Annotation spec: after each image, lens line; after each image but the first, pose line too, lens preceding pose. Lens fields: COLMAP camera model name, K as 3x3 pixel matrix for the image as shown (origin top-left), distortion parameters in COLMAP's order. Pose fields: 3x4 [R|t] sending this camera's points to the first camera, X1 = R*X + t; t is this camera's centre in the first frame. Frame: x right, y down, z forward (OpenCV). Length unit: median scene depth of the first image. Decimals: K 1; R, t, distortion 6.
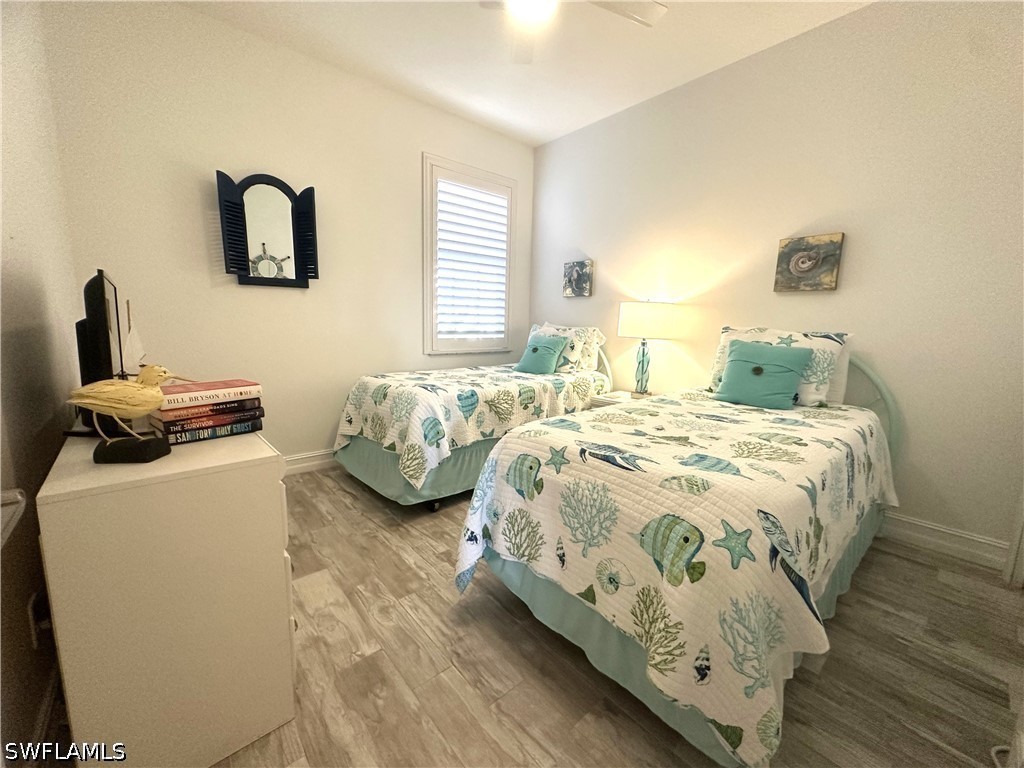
lens RADIAL K [[408.4, 0, 512.5], [0, 408.4, 382.6], [0, 0, 1]] dist [-0.001426, 0.000328]
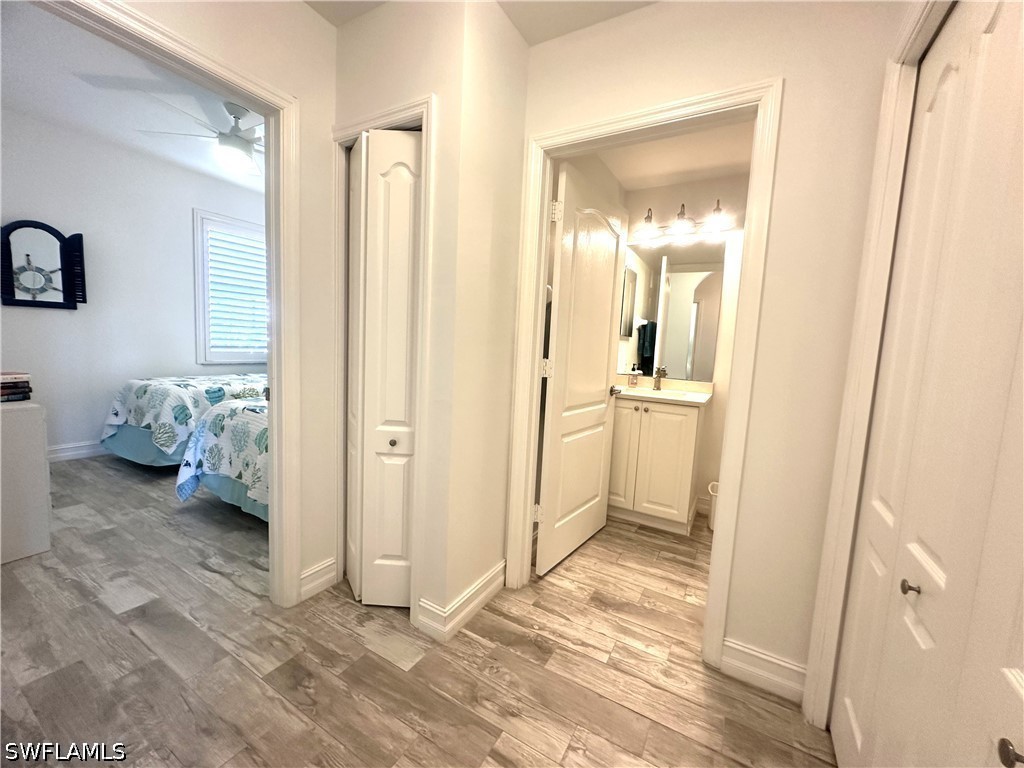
lens RADIAL K [[408.4, 0, 511.8], [0, 408.4, 383.9], [0, 0, 1]] dist [-0.001426, 0.000328]
pose [[0.945569, -0.007939, 0.325325, 0.445460], [0.020375, 0.999185, -0.034837, 0.085218], [-0.324784, 0.039569, 0.944960, -0.765644]]
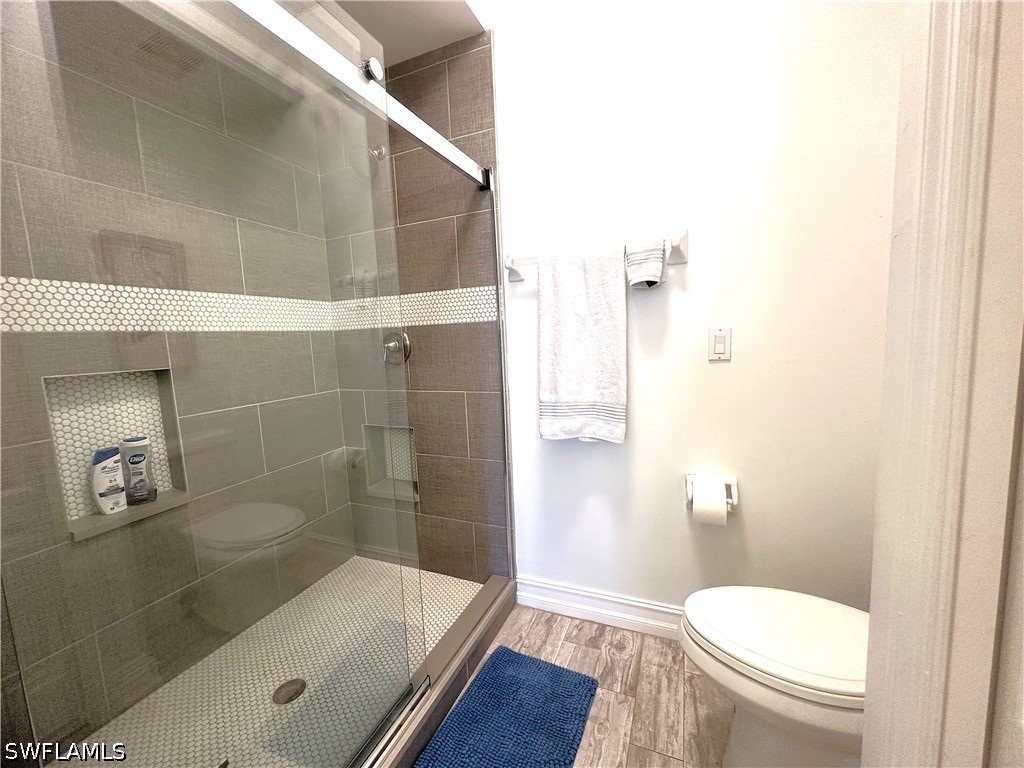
lens RADIAL K [[408.4, 0, 515.8], [0, 408.4, 382.2], [0, 0, 1]] dist [-0.001426, 0.000328]
pose [[-0.451268, -0.097708, 0.887023, -0.541549], [0.171927, 0.965847, 0.193858, -0.231878], [-0.875670, 0.239985, -0.419057, 1.045891]]
